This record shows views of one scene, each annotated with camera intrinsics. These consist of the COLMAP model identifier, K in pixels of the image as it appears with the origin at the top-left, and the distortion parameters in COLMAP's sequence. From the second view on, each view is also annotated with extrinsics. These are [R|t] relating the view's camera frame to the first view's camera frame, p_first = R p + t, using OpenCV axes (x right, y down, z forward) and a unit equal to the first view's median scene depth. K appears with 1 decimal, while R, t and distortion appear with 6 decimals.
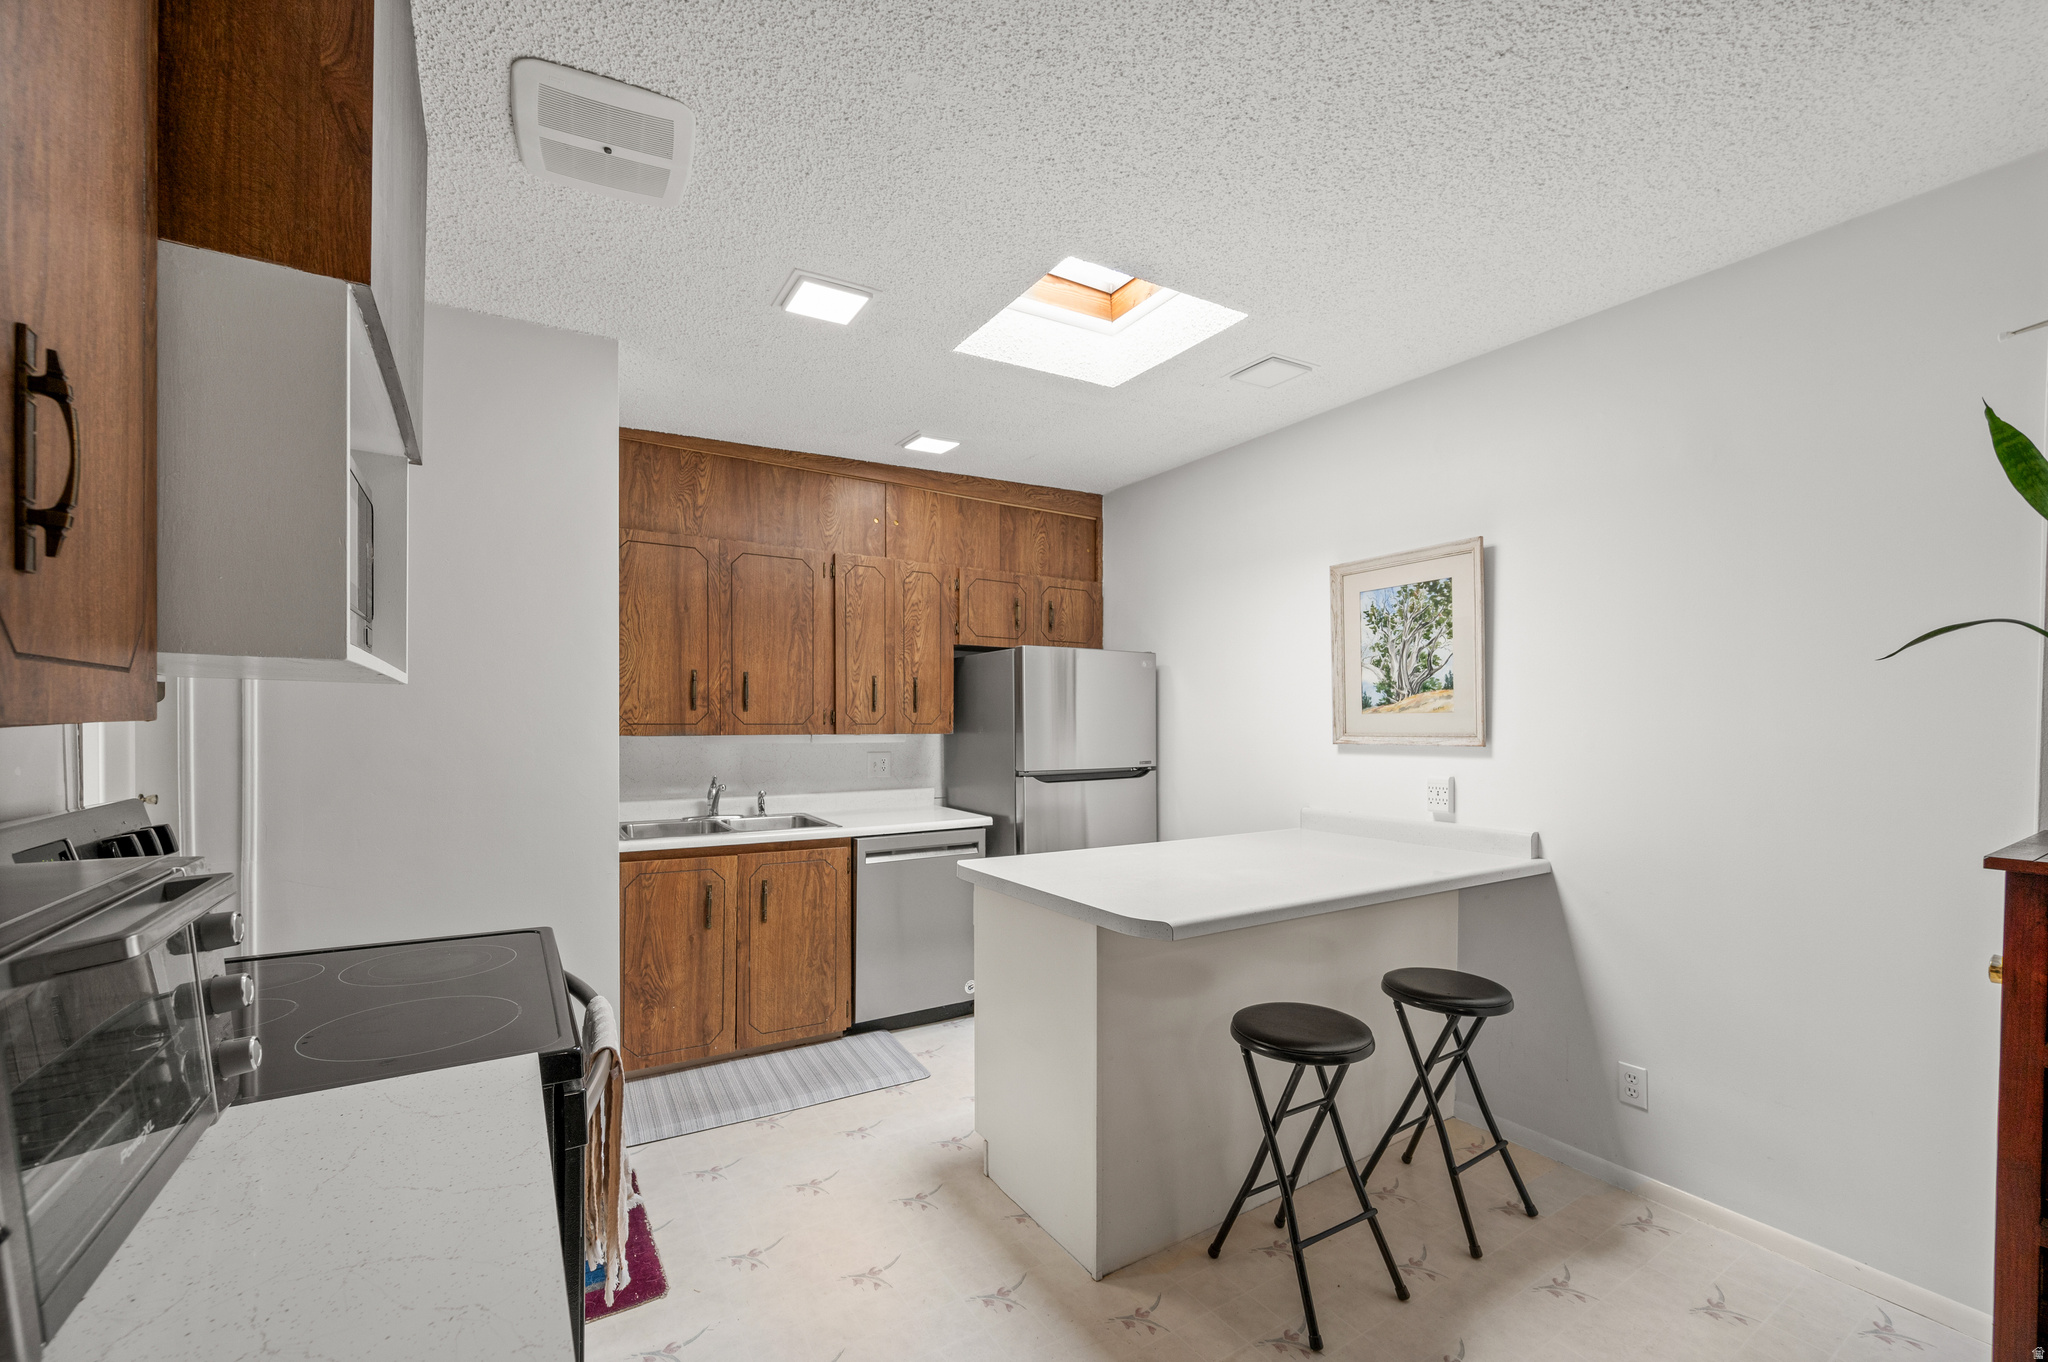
lens RADIAL K [[809.1, 0, 1027.1], [0, 809.1, 697.1], [0, 0, 1]] dist [-0.000776, 0.000036]
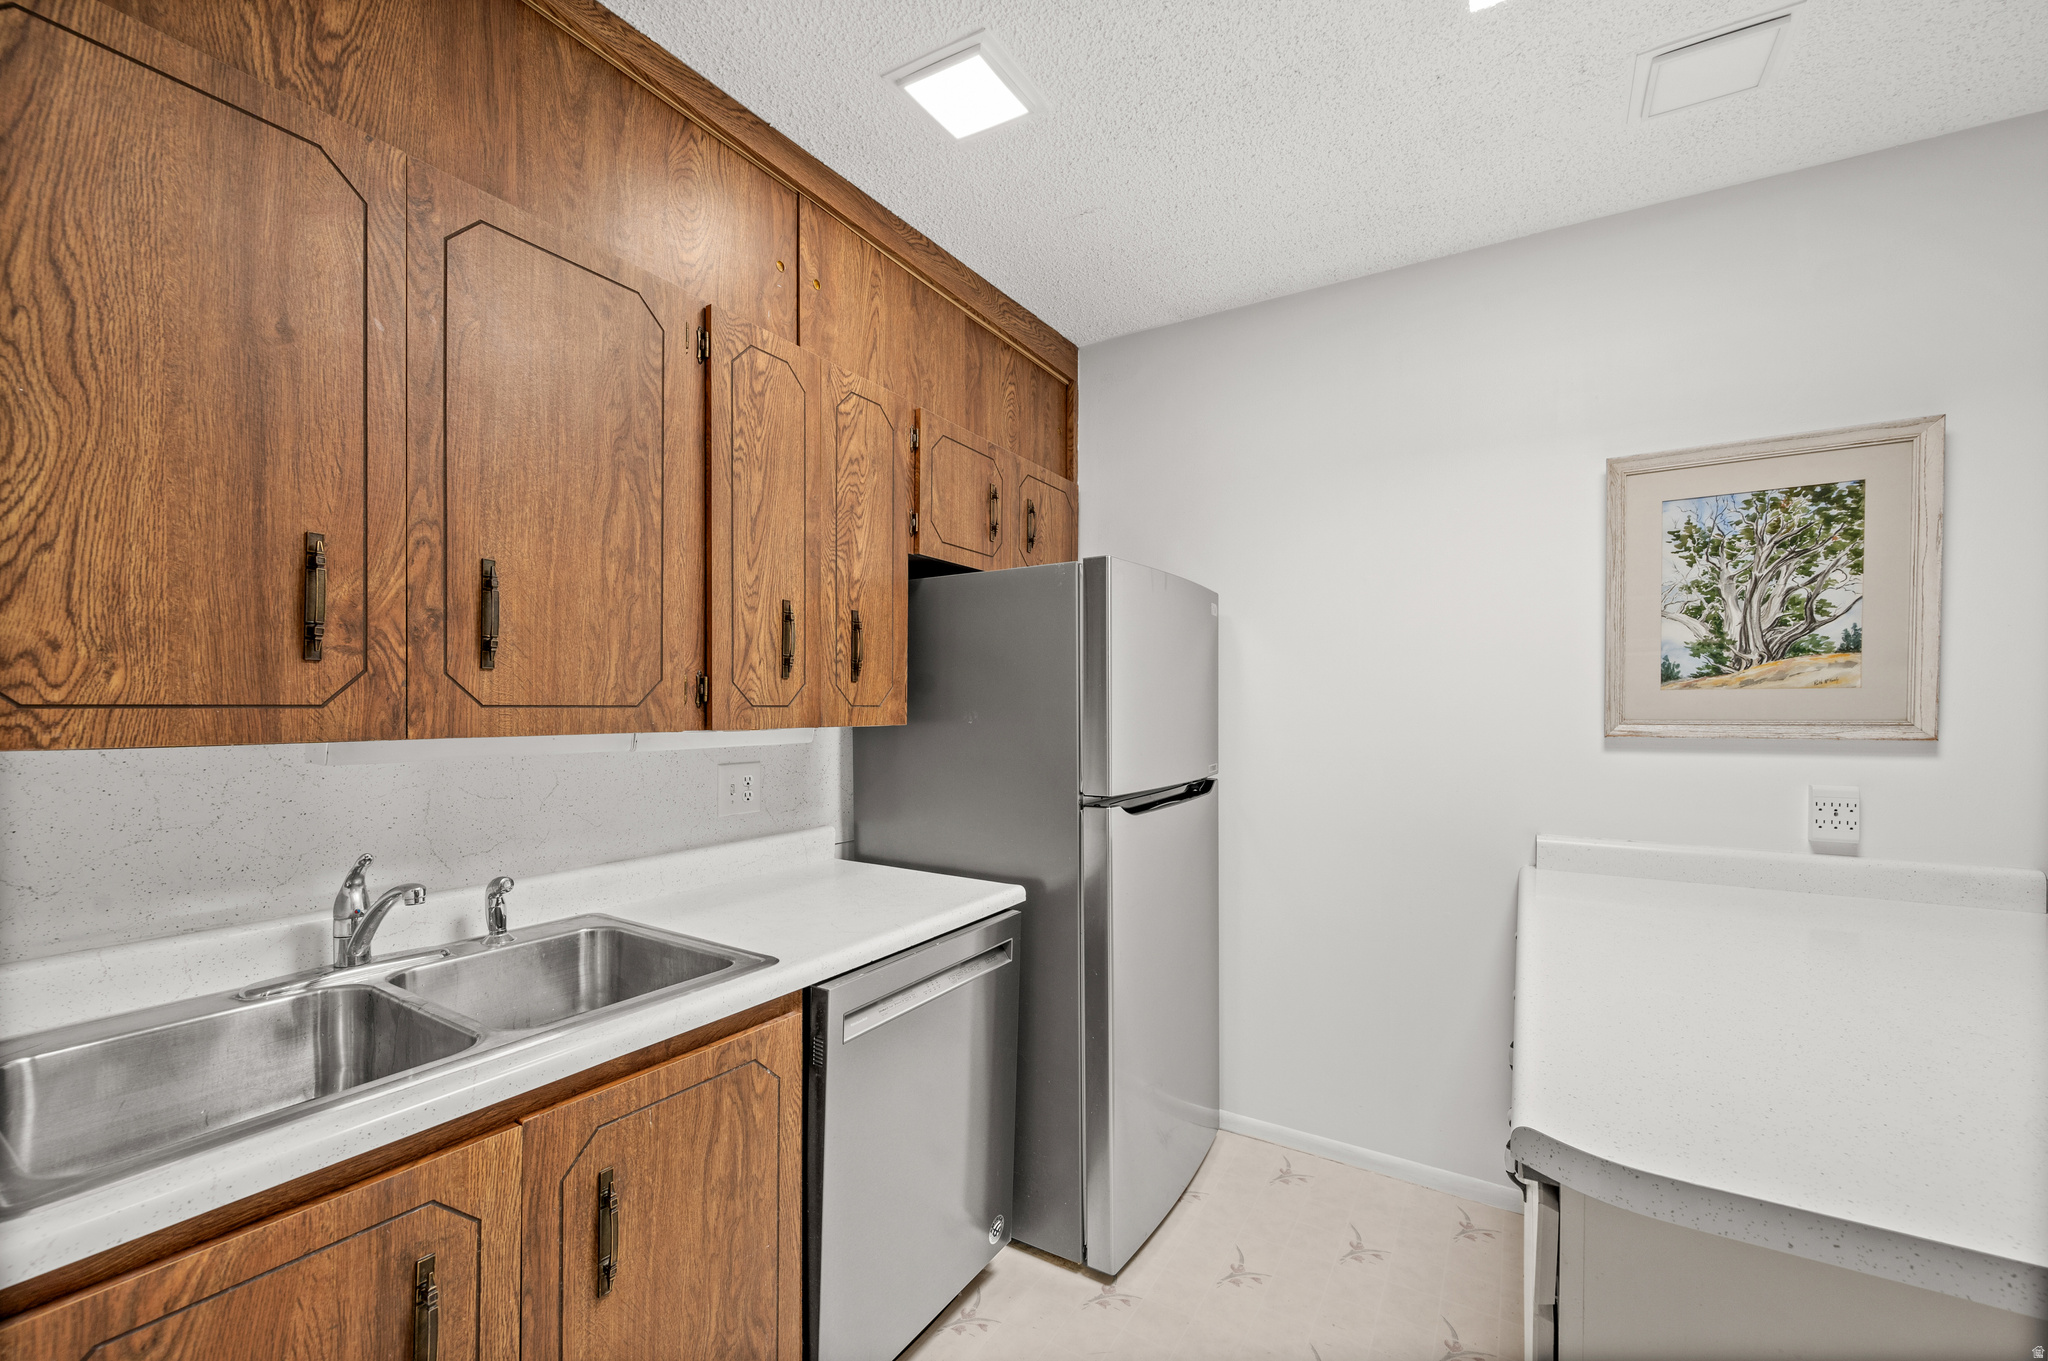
lens RADIAL K [[809.1, 0, 1020.9], [0, 809.1, 691.2], [0, 0, 1]] dist [-0.000776, 0.000036]
pose [[0.895917, 0.008396, 0.444141, -0.300829], [-0.014394, 0.999845, 0.010133, 0.020295], [-0.443987, -0.015472, 0.895900, 0.587740]]
